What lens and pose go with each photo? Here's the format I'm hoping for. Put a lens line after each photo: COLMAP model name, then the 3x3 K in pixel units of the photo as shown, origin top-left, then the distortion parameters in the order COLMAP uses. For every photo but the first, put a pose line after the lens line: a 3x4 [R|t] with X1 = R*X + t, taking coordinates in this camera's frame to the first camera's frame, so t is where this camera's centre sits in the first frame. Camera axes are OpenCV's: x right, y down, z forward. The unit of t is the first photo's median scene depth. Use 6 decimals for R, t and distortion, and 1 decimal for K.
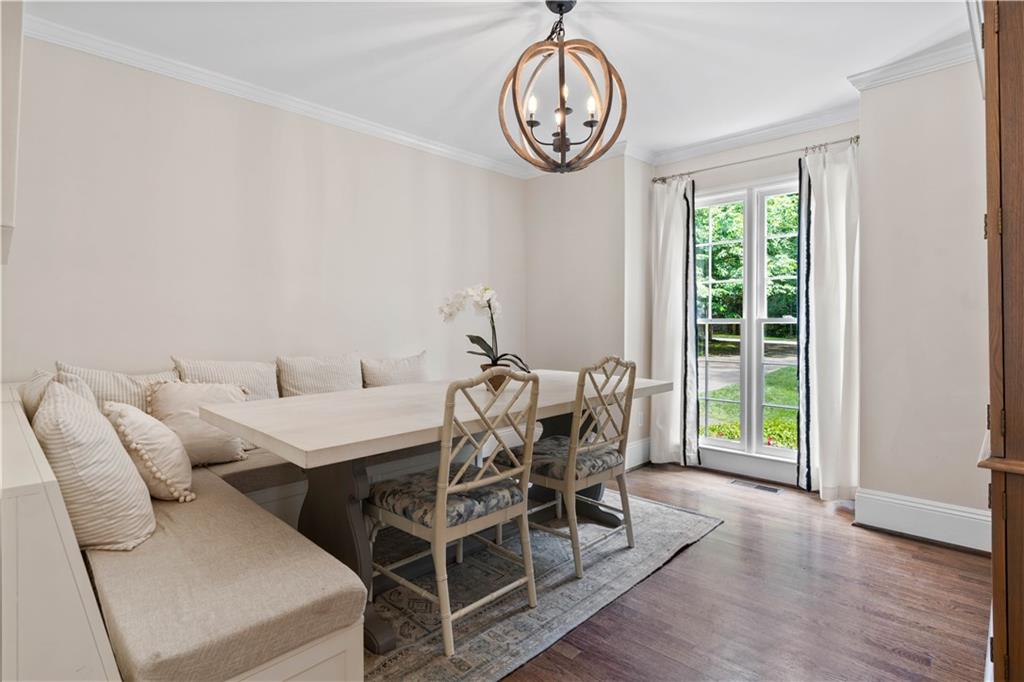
lens RADIAL K [[529.4, 0, 512.0], [0, 529.4, 341.0], [0, 0, 1]] dist [-0.001033, -0.000076]
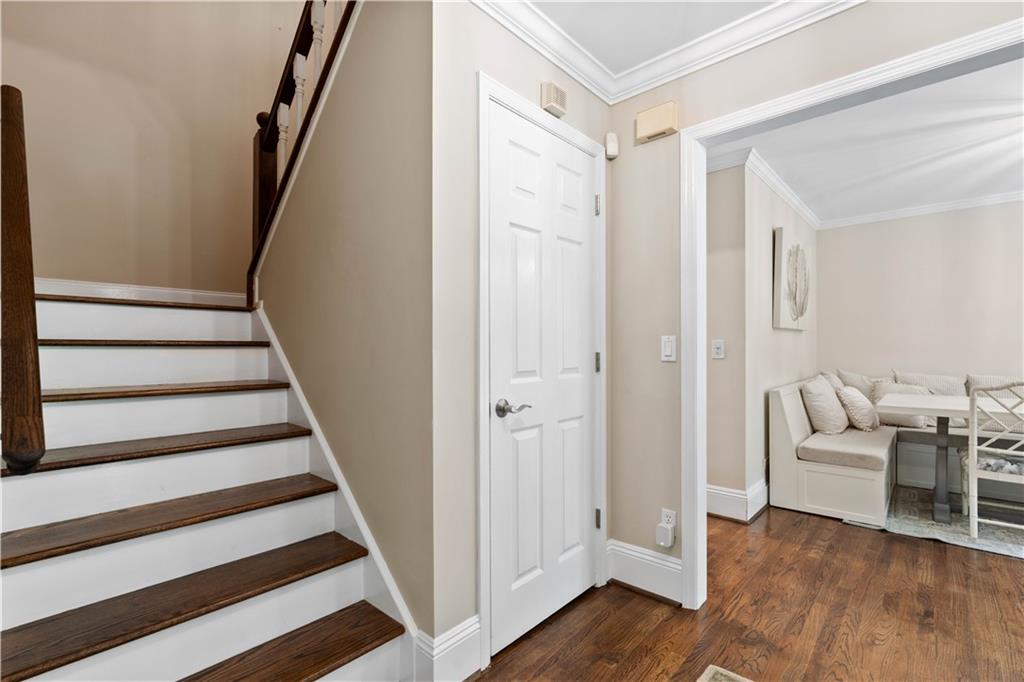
lens RADIAL K [[461.2, 0, 512.0], [0, 461.2, 341.0], [0, 0, 1]] dist [0.002391, 0.001117]
pose [[0.035487, -0.019647, -0.999177, 1.331069], [-0.025707, 0.999458, -0.020565, -0.007207], [0.999039, 0.026416, 0.034962, -0.608382]]
